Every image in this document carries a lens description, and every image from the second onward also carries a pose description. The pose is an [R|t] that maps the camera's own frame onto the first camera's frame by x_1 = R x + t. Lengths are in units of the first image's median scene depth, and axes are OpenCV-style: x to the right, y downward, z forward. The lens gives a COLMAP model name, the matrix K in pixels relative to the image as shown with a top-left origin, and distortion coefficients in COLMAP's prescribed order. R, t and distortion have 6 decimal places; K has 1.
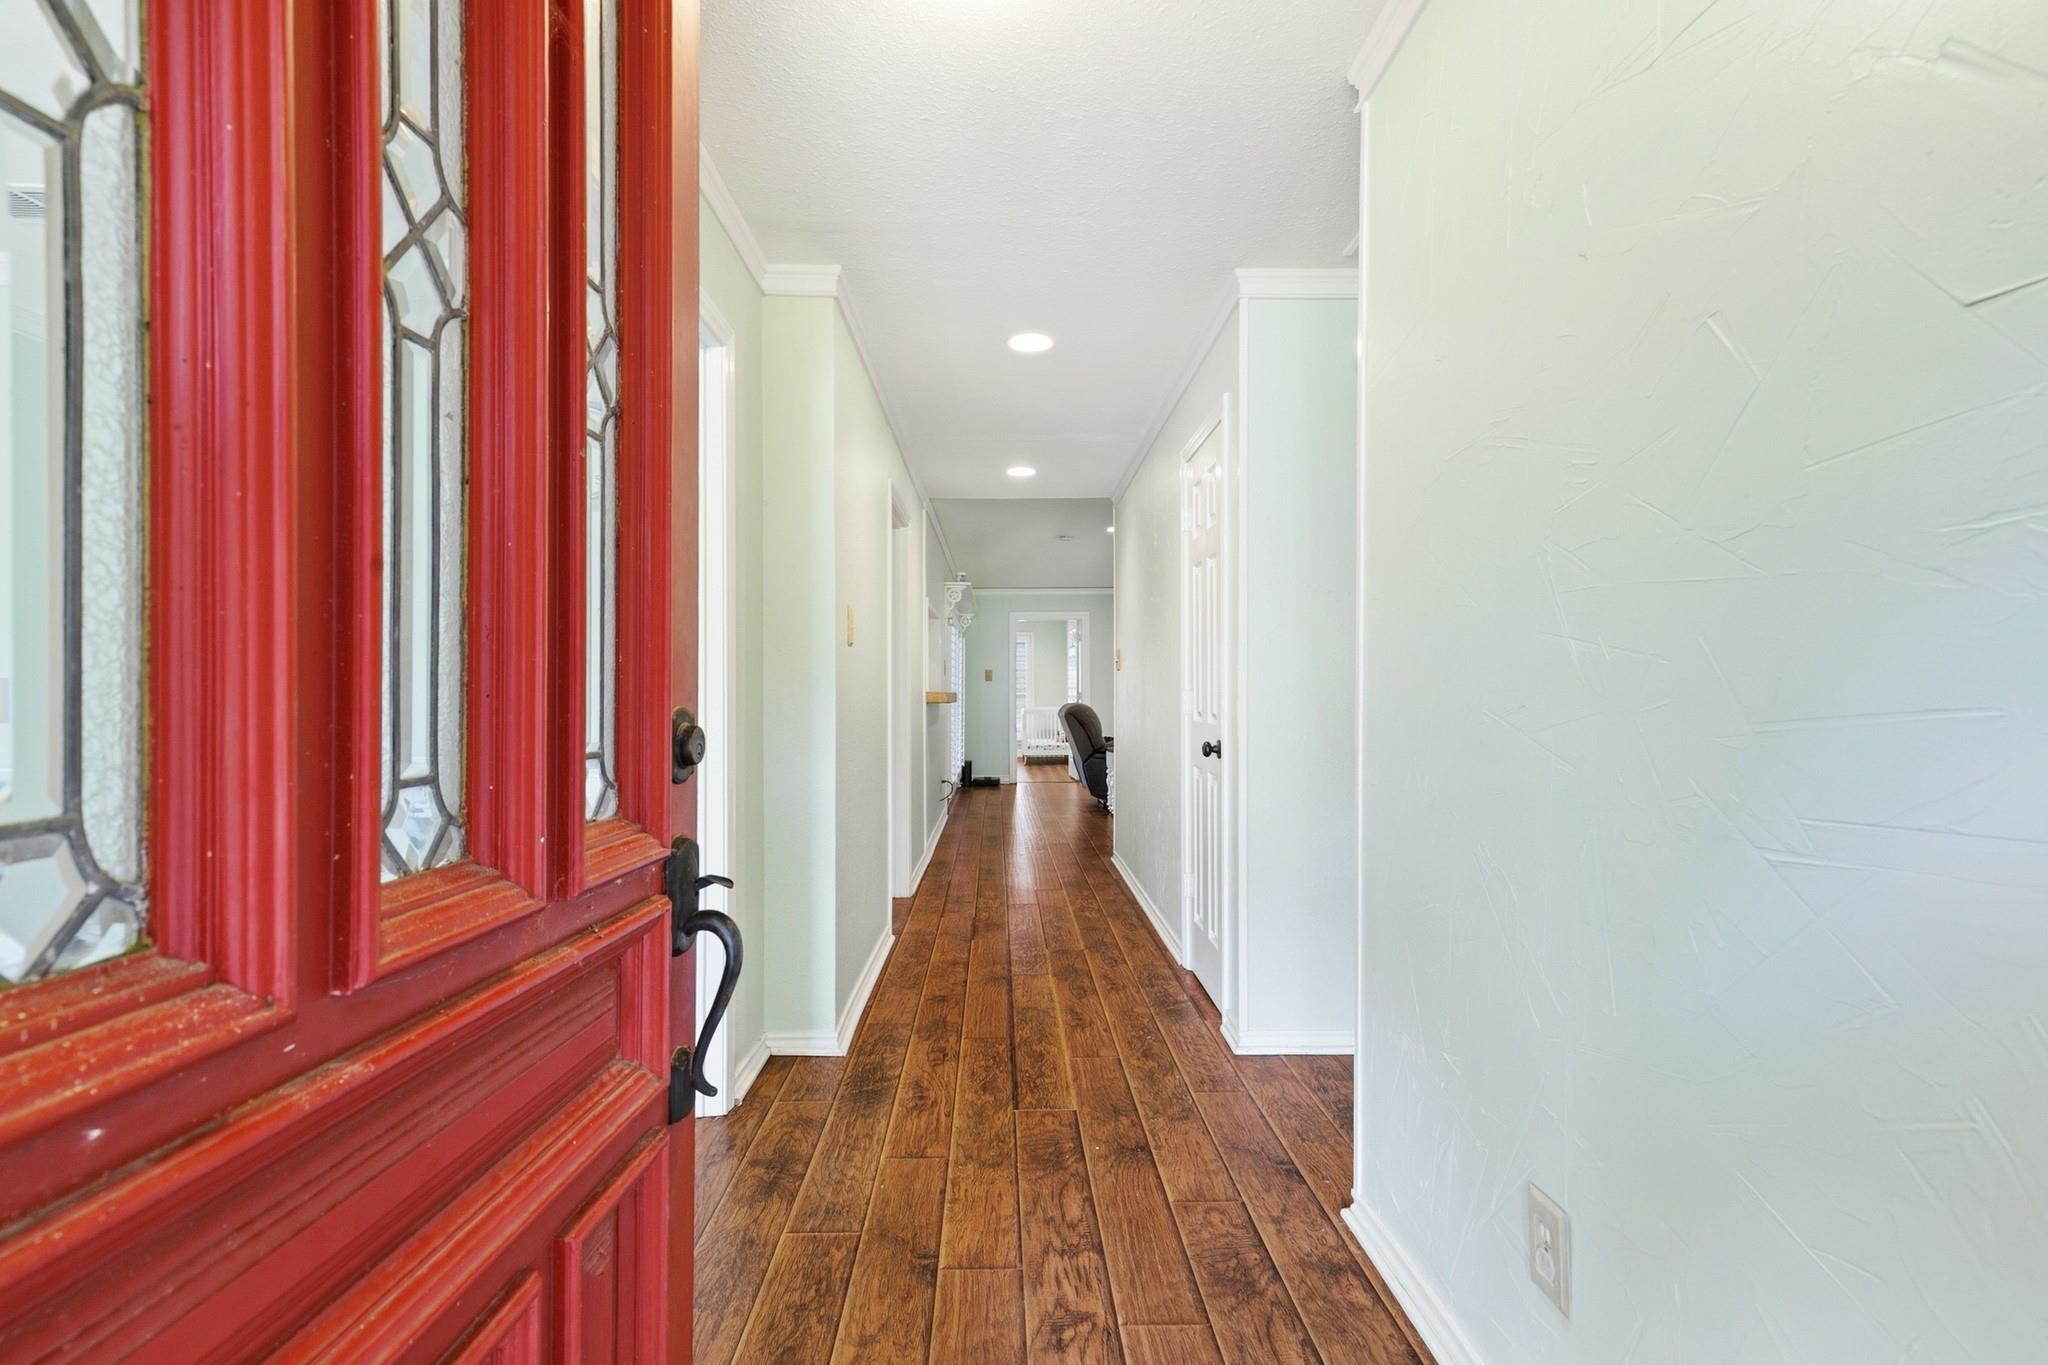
lens RADIAL K [[930.5, 0, 1024.2], [0, 930.5, 690.5], [0, 0, 1]] dist [-0.000379, 0.000063]
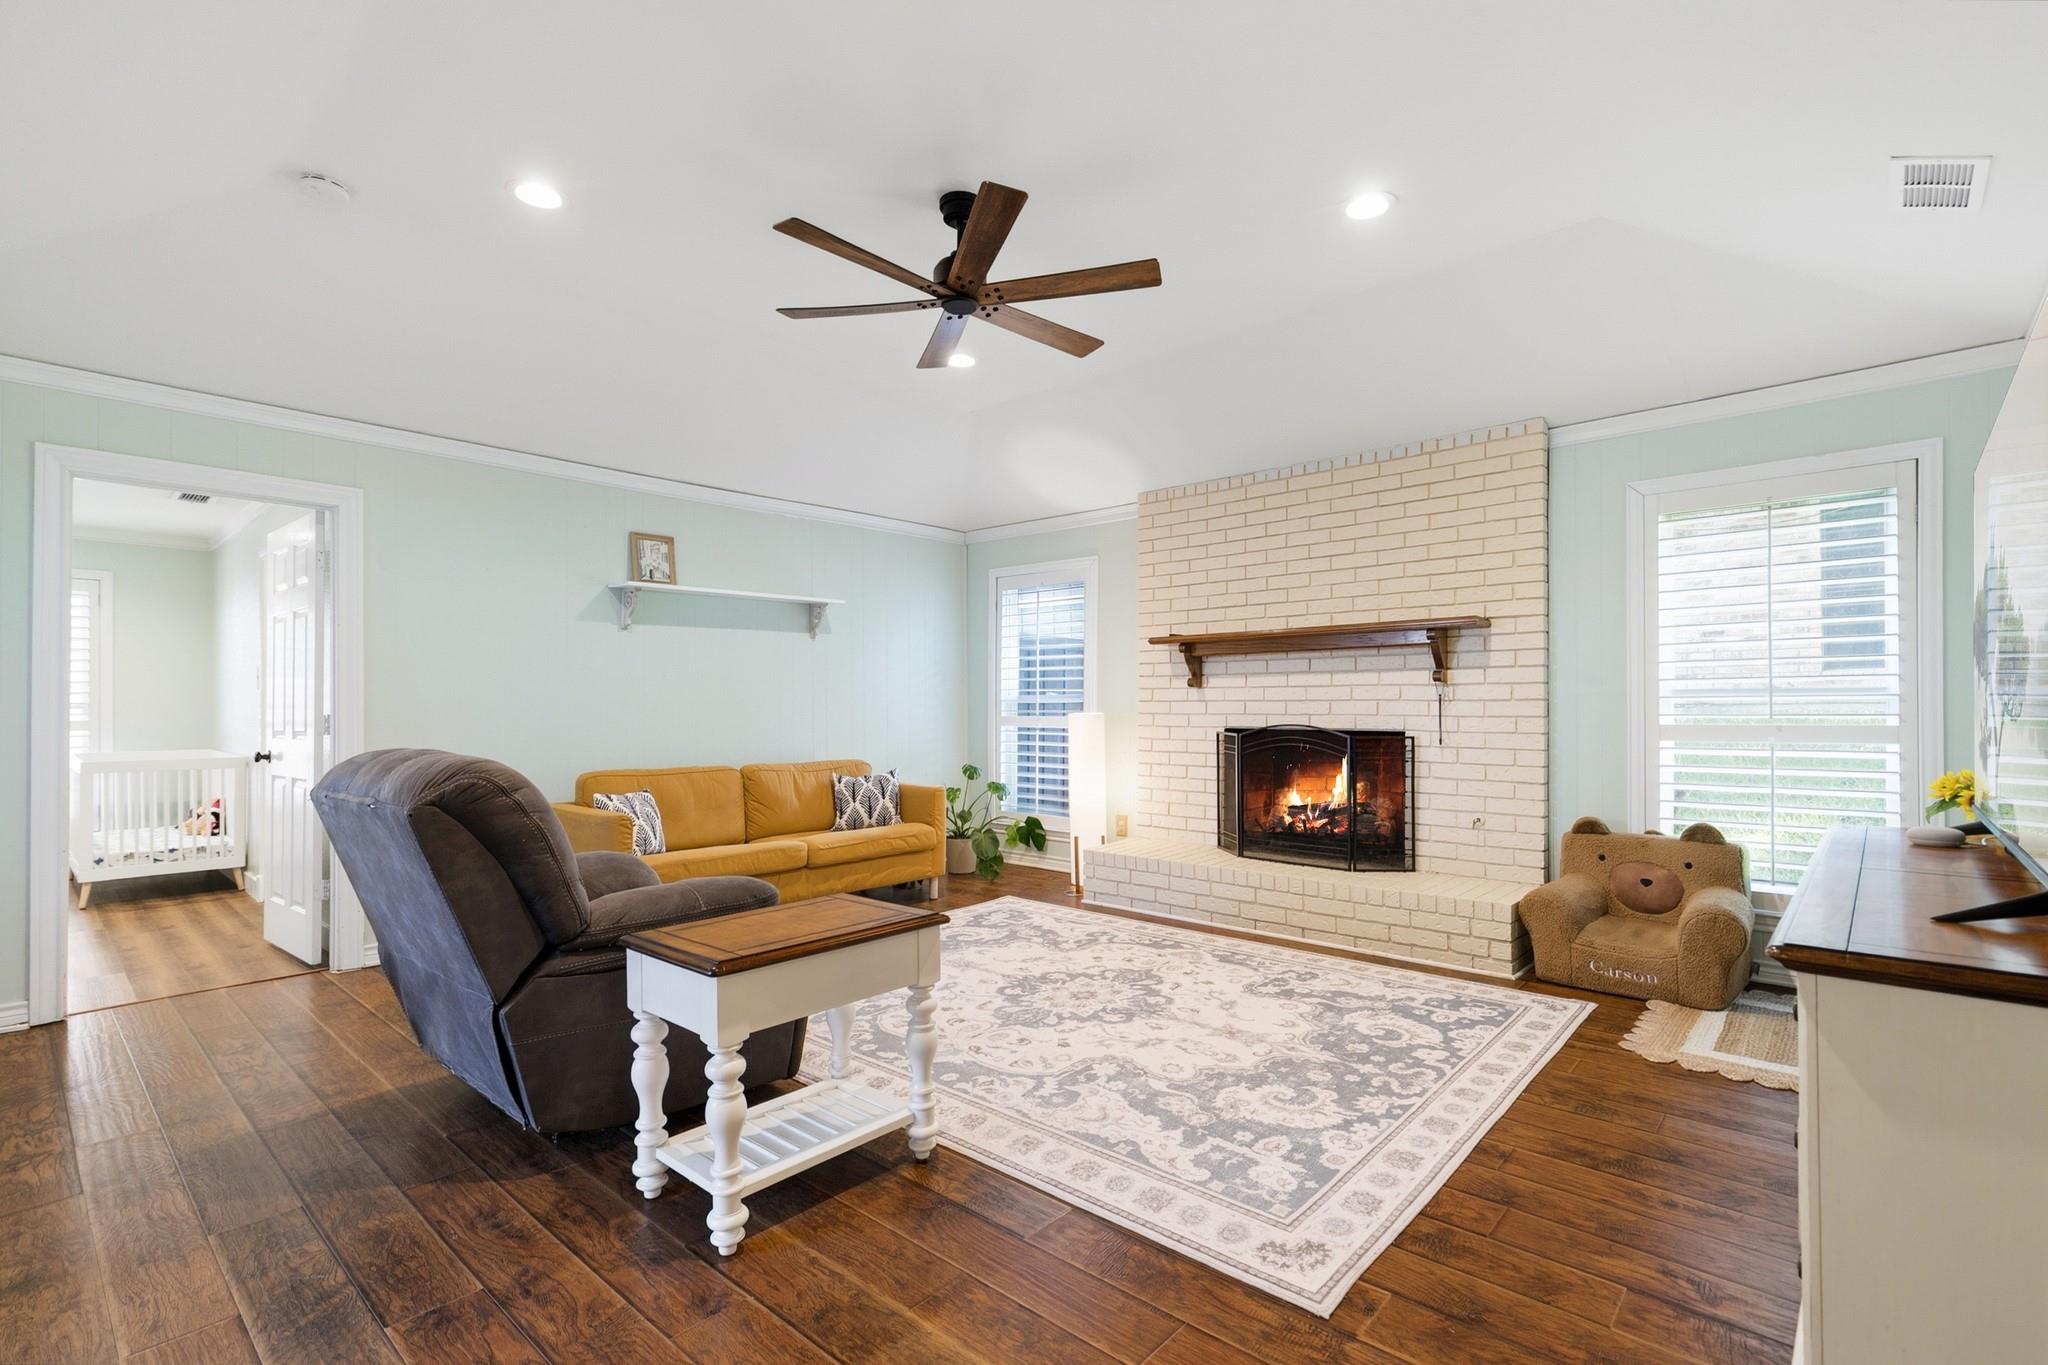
lens RADIAL K [[930.5, 0, 1021.3], [0, 930.5, 689.7], [0, 0, 1]] dist [-0.000379, 0.000063]
pose [[0.683941, 0.011352, 0.729449, -0.014085], [-0.002615, 0.999911, -0.013110, -0.001484], [-0.729533, 0.007059, 0.683910, 0.488616]]
